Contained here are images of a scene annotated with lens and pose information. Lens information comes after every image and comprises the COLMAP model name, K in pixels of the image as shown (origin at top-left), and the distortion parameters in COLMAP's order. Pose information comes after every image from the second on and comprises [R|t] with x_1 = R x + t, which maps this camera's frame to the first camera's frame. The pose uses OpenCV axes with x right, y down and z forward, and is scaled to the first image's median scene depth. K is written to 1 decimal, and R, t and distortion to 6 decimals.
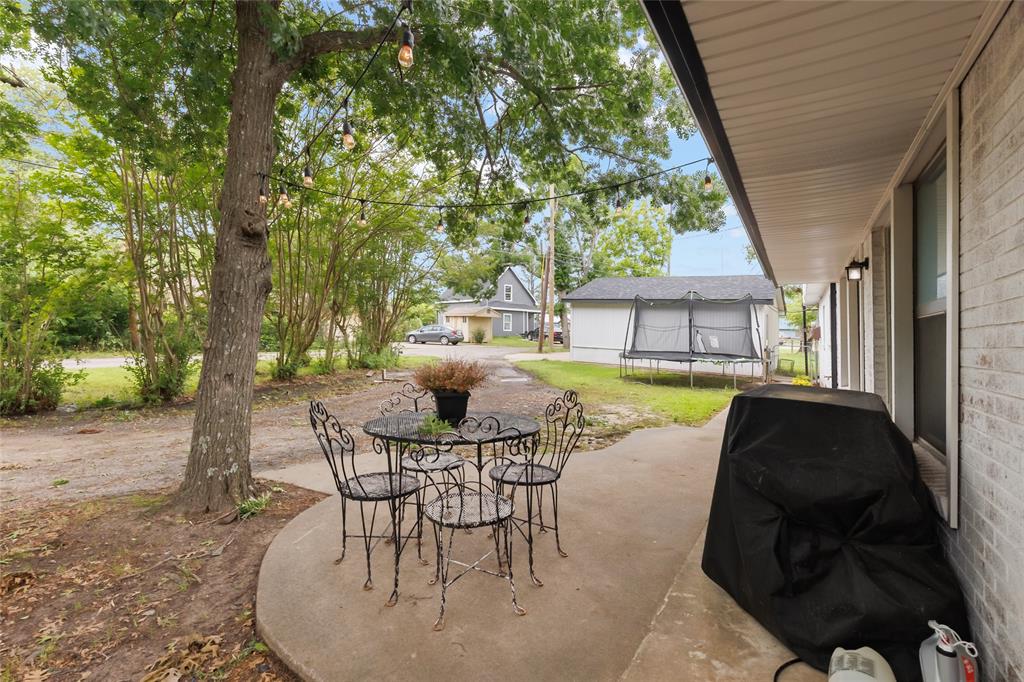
lens RADIAL K [[480.5, 0, 513.0], [0, 480.5, 314.8], [0, 0, 1]] dist [0.001713, 0.000088]
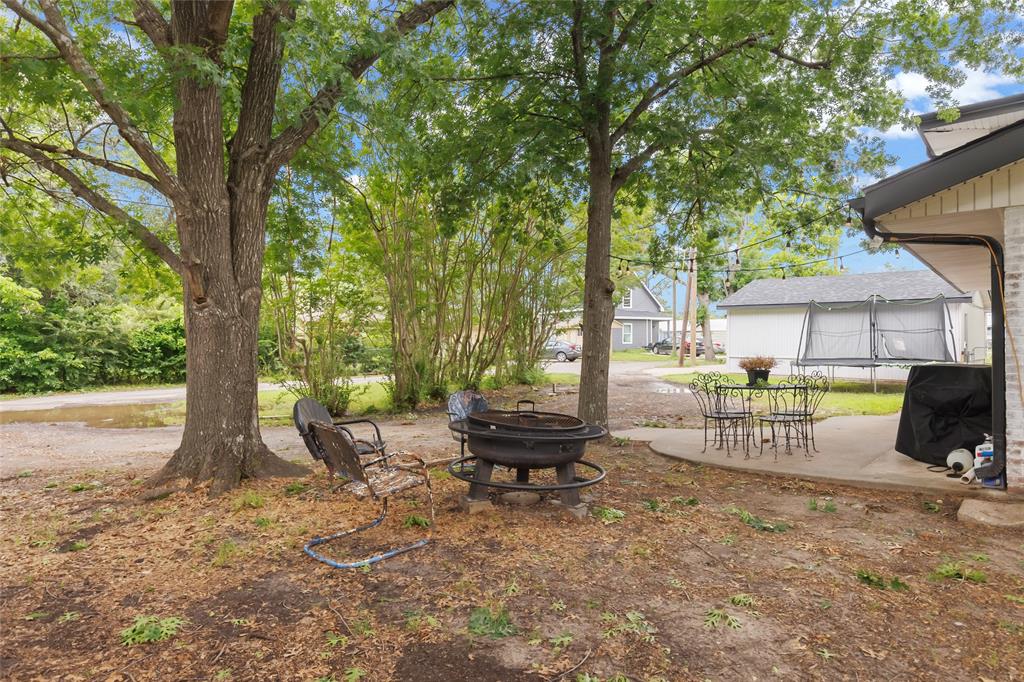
lens RADIAL K [[592.4, 0, 510.7], [0, 592.4, 363.6], [0, 0, 1]] dist [-0.001939, -0.000782]
pose [[0.982215, -0.030041, -0.185340, -0.106706], [0.041761, 0.997345, 0.059662, -0.009488], [0.183056, -0.066341, 0.980862, -0.254173]]
